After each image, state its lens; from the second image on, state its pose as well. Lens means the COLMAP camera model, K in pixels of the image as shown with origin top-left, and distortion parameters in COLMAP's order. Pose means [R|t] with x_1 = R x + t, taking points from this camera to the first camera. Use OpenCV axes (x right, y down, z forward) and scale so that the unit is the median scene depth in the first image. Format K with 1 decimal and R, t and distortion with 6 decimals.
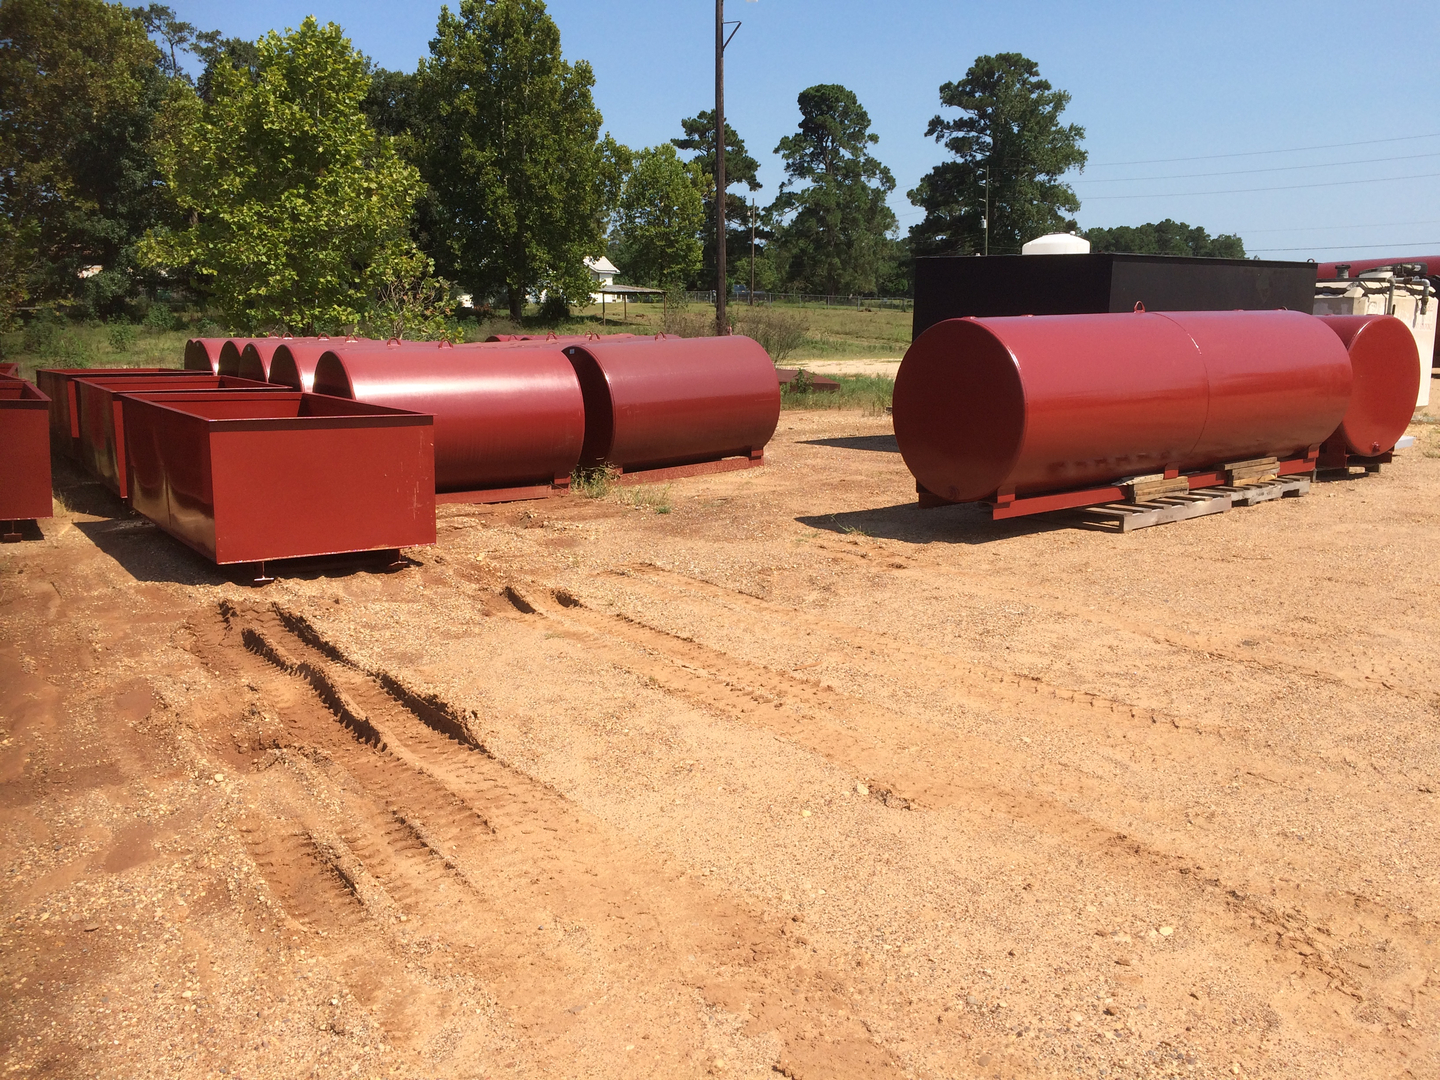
lens RADIAL K [[1215.3, 0, 720.0], [0, 1215.3, 540.0], [0, 0, 1]] dist [0.037951, -0.010544]
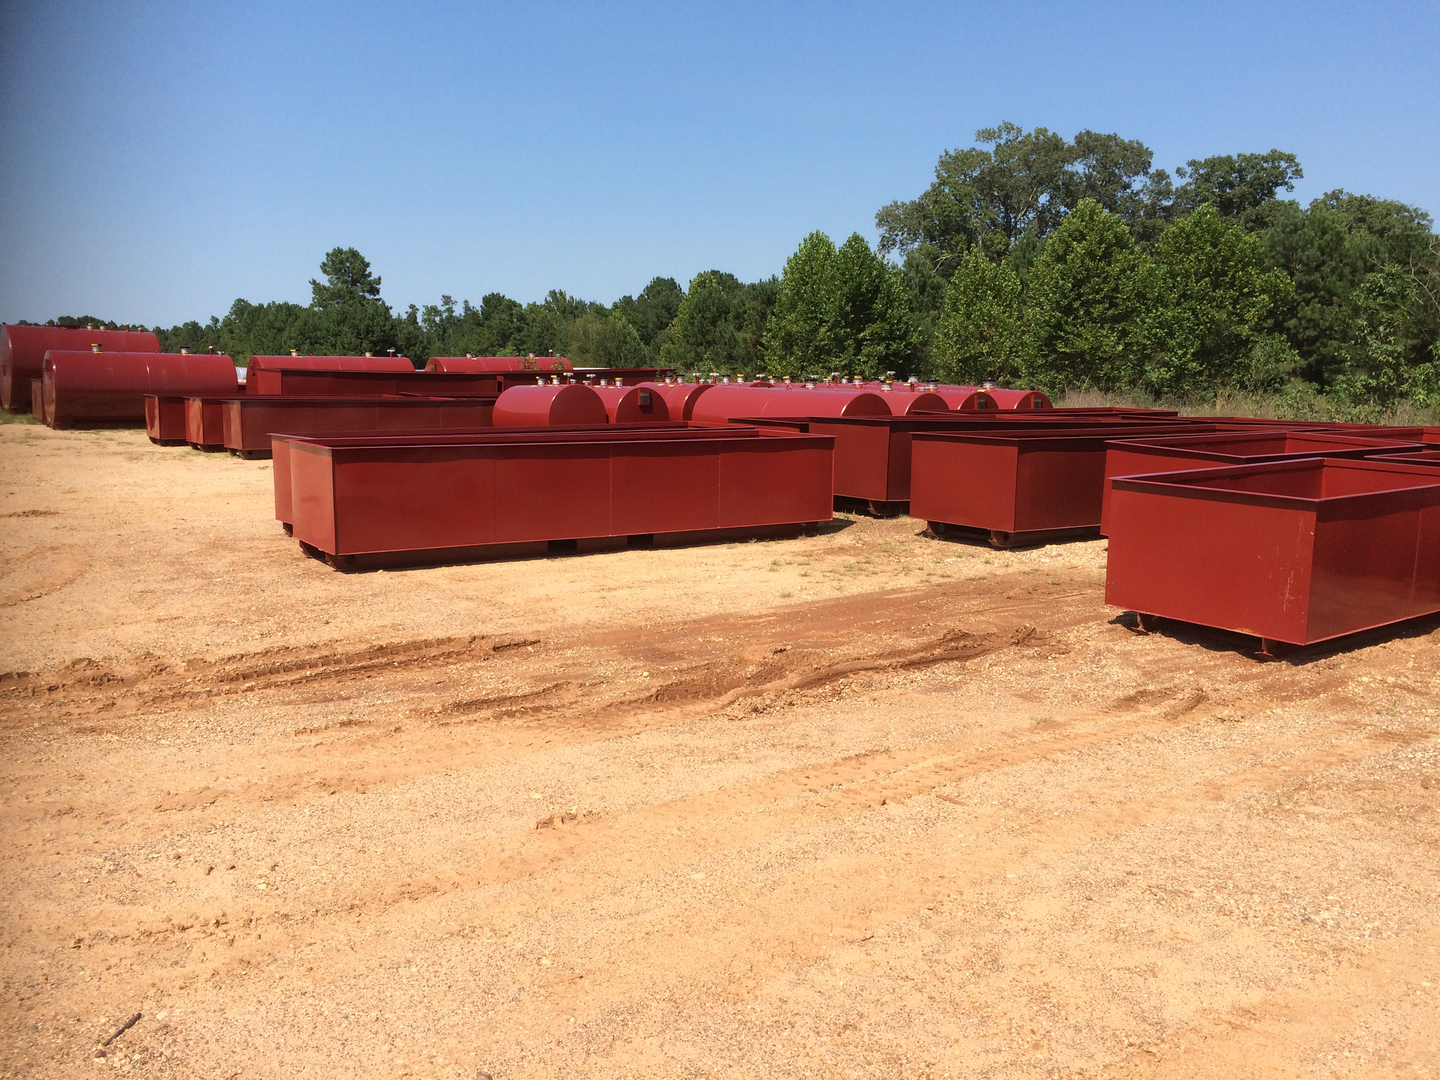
lens RADIAL K [[1215.3, 0, 720.0], [0, 1215.3, 540.0], [0, 0, 1]] dist [0.037951, -0.010544]
pose [[0.054141, 0.146759, -0.987690, 1.151594], [-0.184928, 0.973503, 0.134514, -0.211720], [0.981260, 0.175369, 0.079846, 0.936650]]
